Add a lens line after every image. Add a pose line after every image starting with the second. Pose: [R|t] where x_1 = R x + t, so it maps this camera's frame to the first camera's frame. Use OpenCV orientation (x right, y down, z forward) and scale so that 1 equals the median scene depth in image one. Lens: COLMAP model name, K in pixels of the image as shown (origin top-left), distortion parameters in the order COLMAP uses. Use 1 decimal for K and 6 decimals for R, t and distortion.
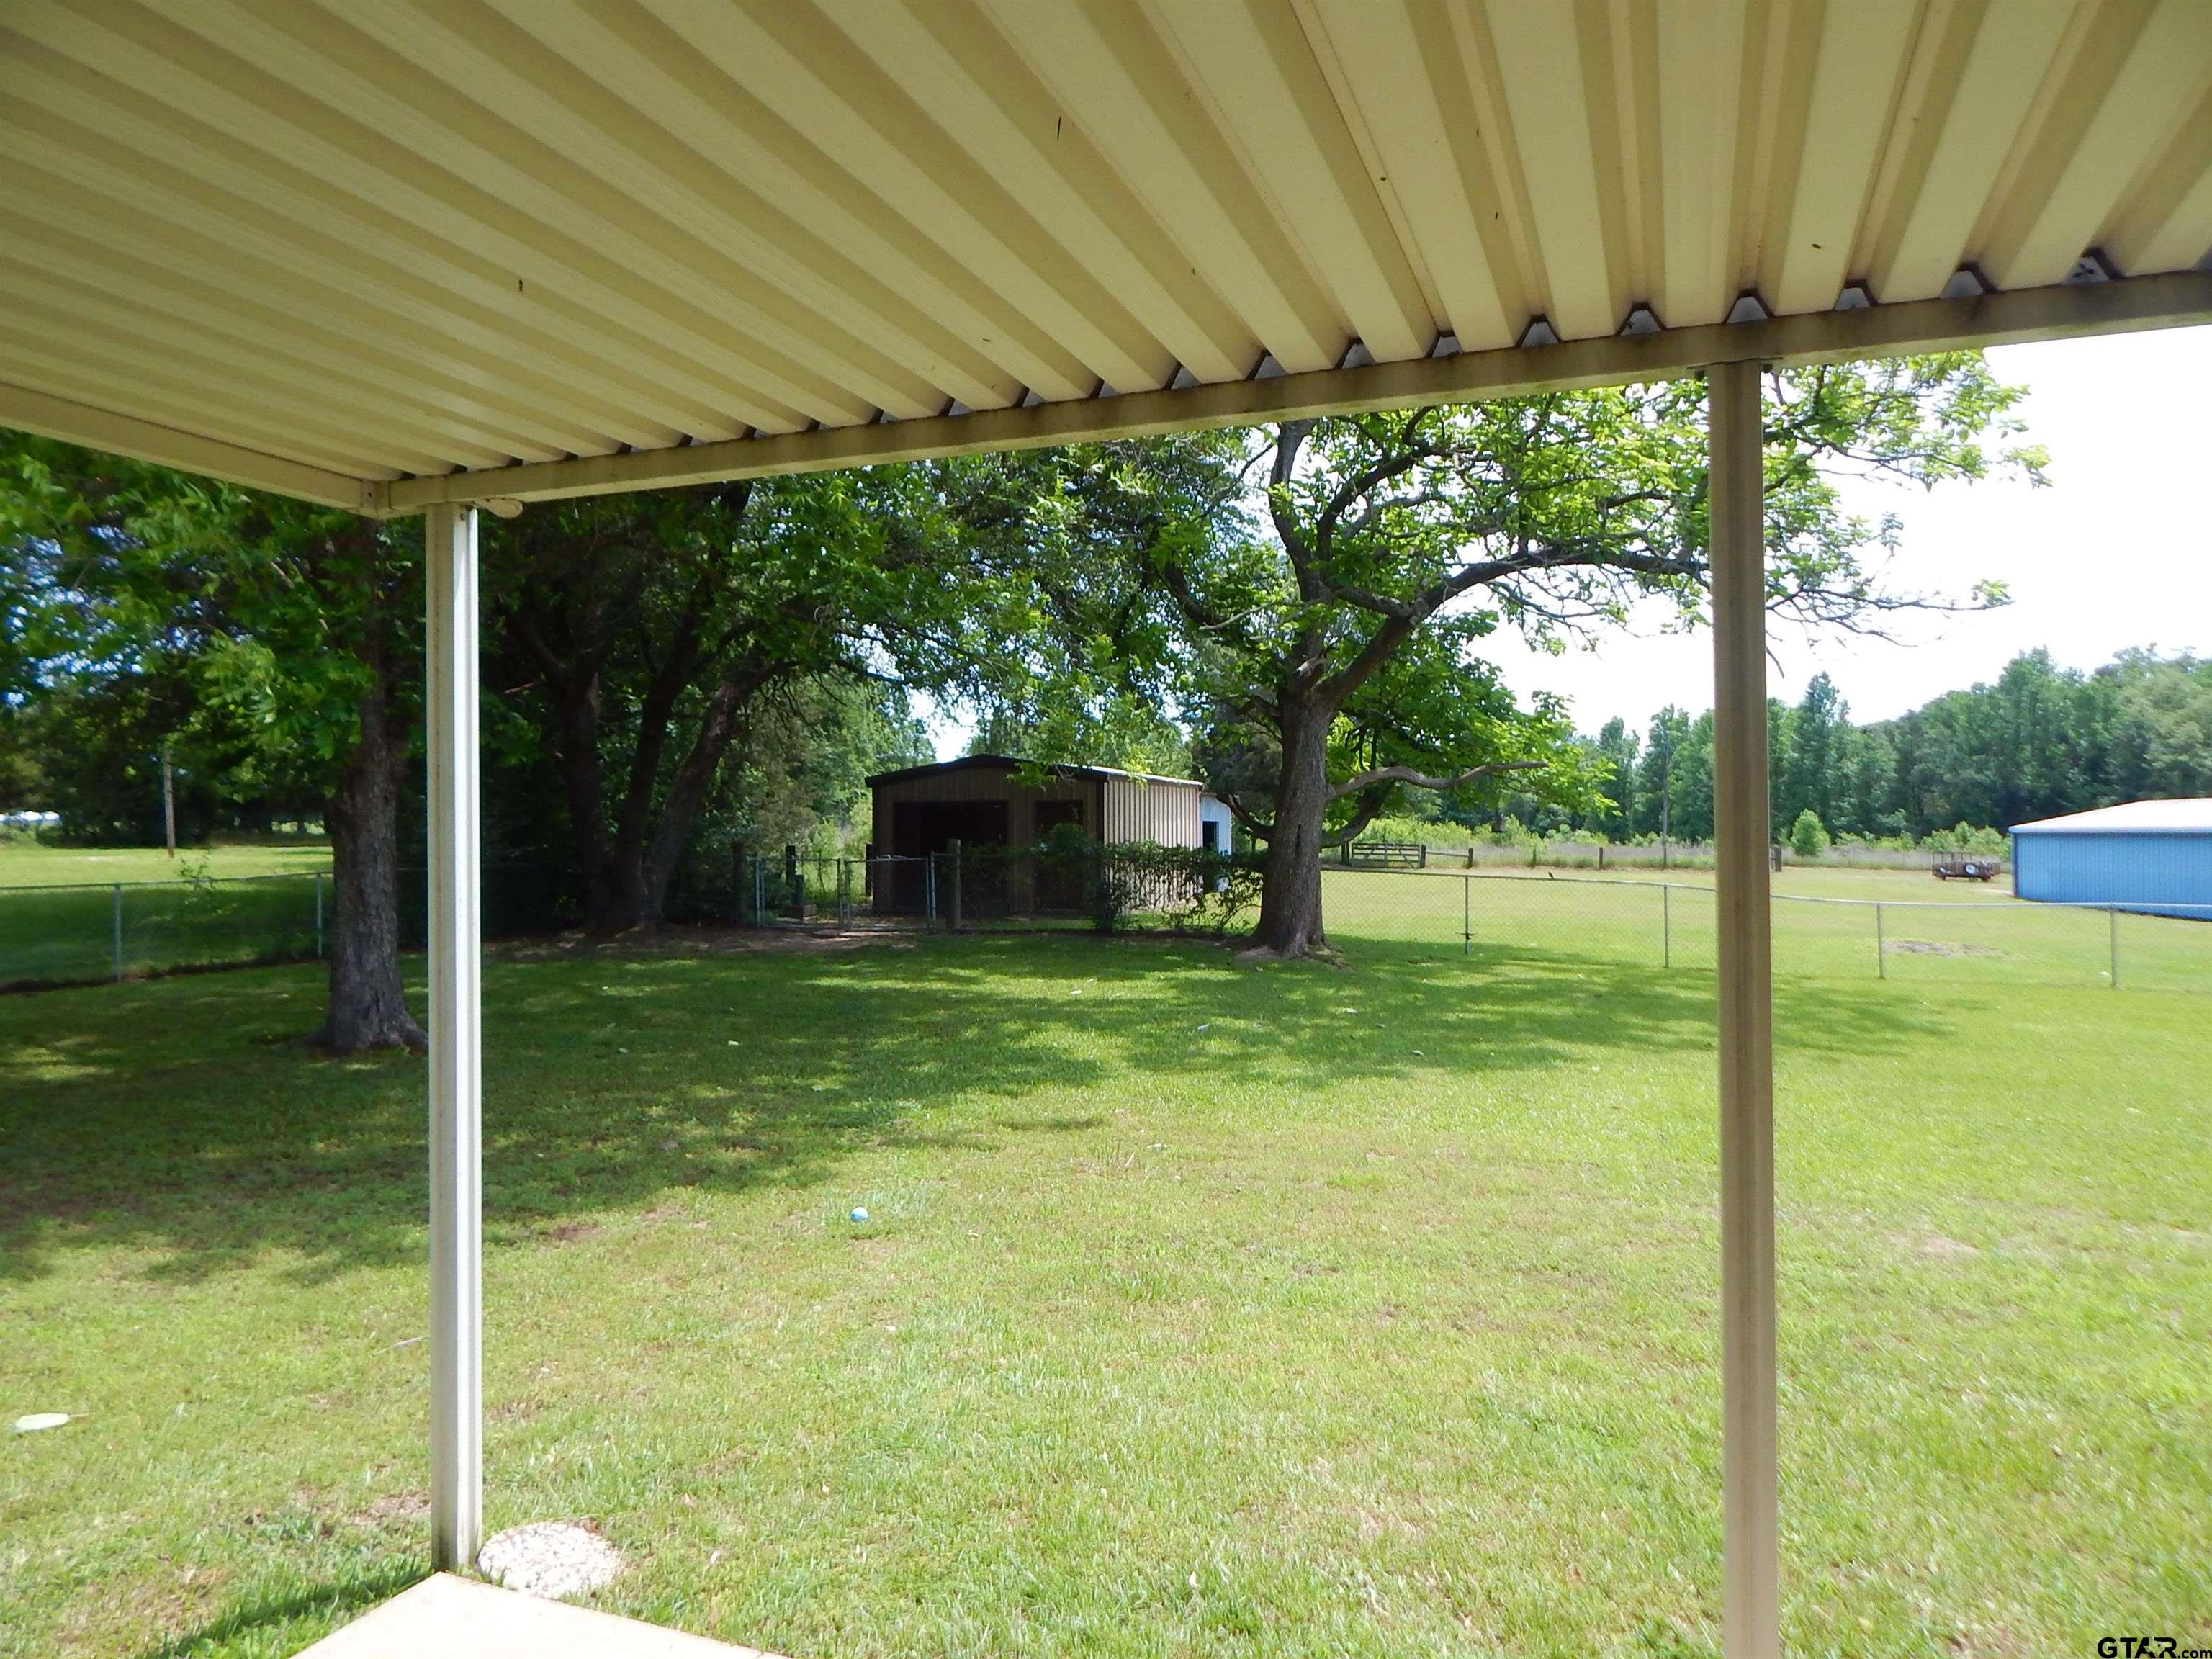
lens RADIAL K [[1446.1, 0, 1112.9], [0, 1446.1, 819.1], [0, 0, 1]] dist [0.000618, -0.004970]
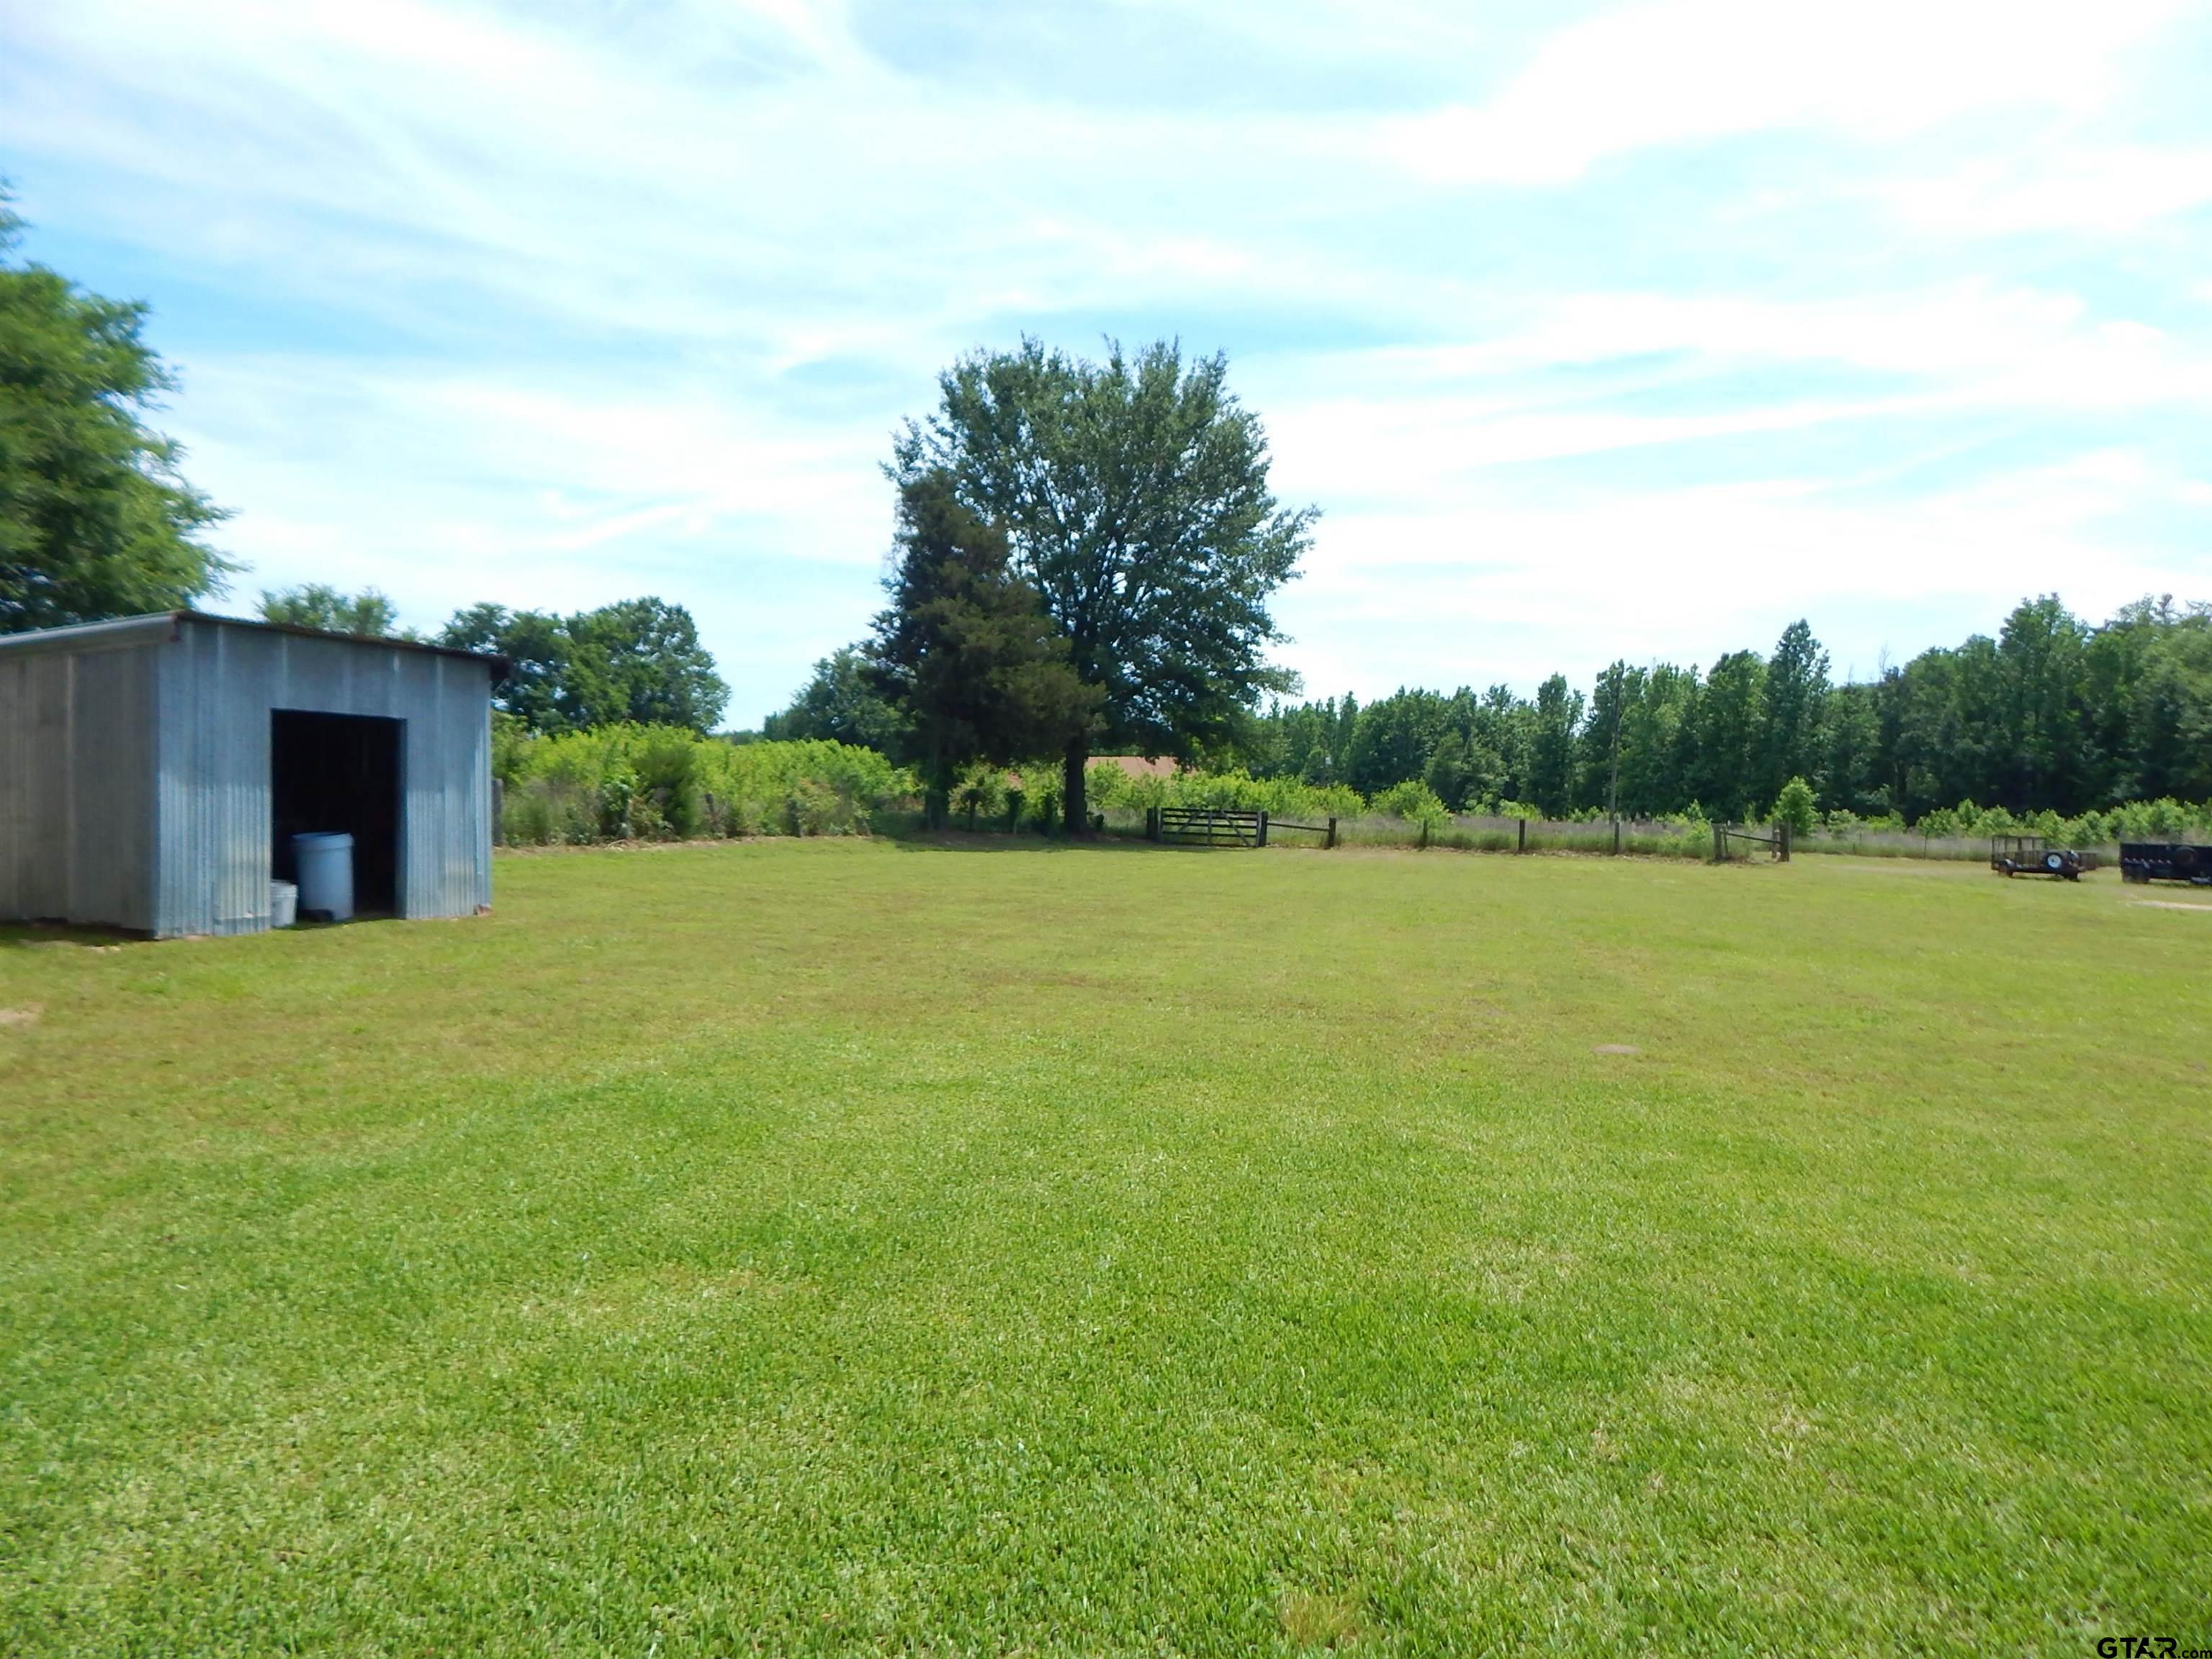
lens RADIAL K [[1446.1, 0, 1112.9], [0, 1446.1, 819.1], [0, 0, 1]] dist [0.000618, -0.004970]
pose [[0.999192, 0.016896, 0.036462, 0.063364], [-0.017651, 0.999634, 0.020489, 0.004473], [-0.036102, -0.021116, 0.999125, 0.172822]]
